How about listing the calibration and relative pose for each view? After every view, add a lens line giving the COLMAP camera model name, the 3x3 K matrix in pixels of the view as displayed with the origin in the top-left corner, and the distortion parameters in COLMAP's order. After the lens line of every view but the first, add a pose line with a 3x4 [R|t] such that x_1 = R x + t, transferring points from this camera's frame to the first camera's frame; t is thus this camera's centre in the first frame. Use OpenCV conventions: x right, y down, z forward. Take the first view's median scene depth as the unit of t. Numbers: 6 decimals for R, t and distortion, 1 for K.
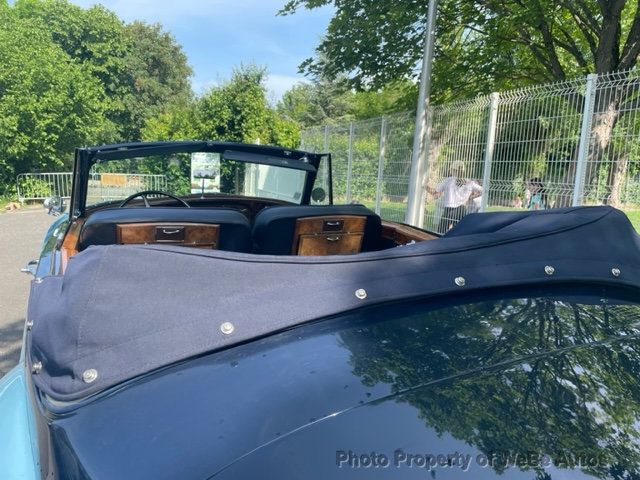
lens RADIAL K [[487.0, 0, 322.6], [0, 487.0, 240.0], [0, 0, 1]] dist [0.066237, -0.092899]
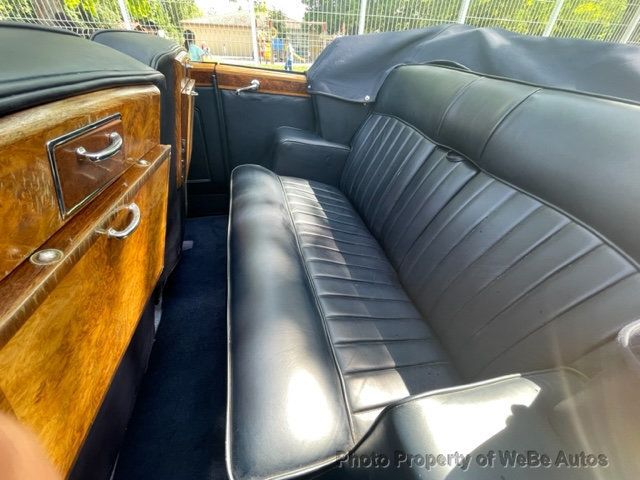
lens RADIAL K [[257.7, 0, 320.7], [0, 257.7, 239.0], [0, 0, 1]] dist [-0.002690, -0.000848]
pose [[0.207902, -0.603483, 0.769796, -0.047378], [0.106223, 0.796267, 0.595547, -0.004961], [-0.972365, -0.042045, 0.229649, 0.102143]]
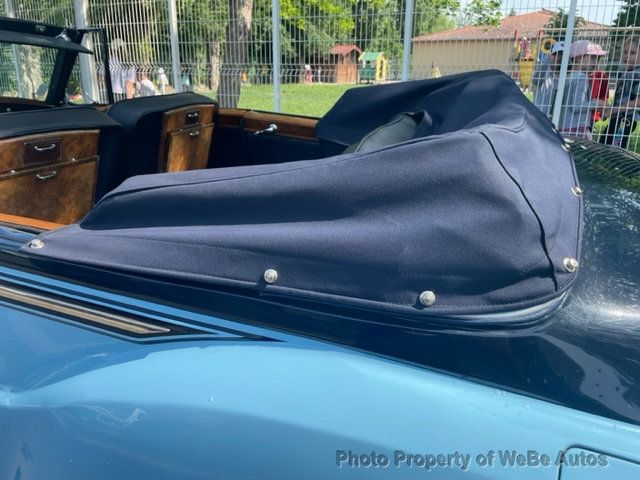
lens RADIAL K [[487.0, 0, 321.1], [0, 487.0, 237.1], [0, 0, 1]] dist [0.066237, -0.092899]
pose [[0.711313, -0.265526, 0.650792, -0.060412], [0.122457, 0.958555, 0.257249, -0.003121], [-0.692126, -0.103290, 0.714348, 0.028694]]
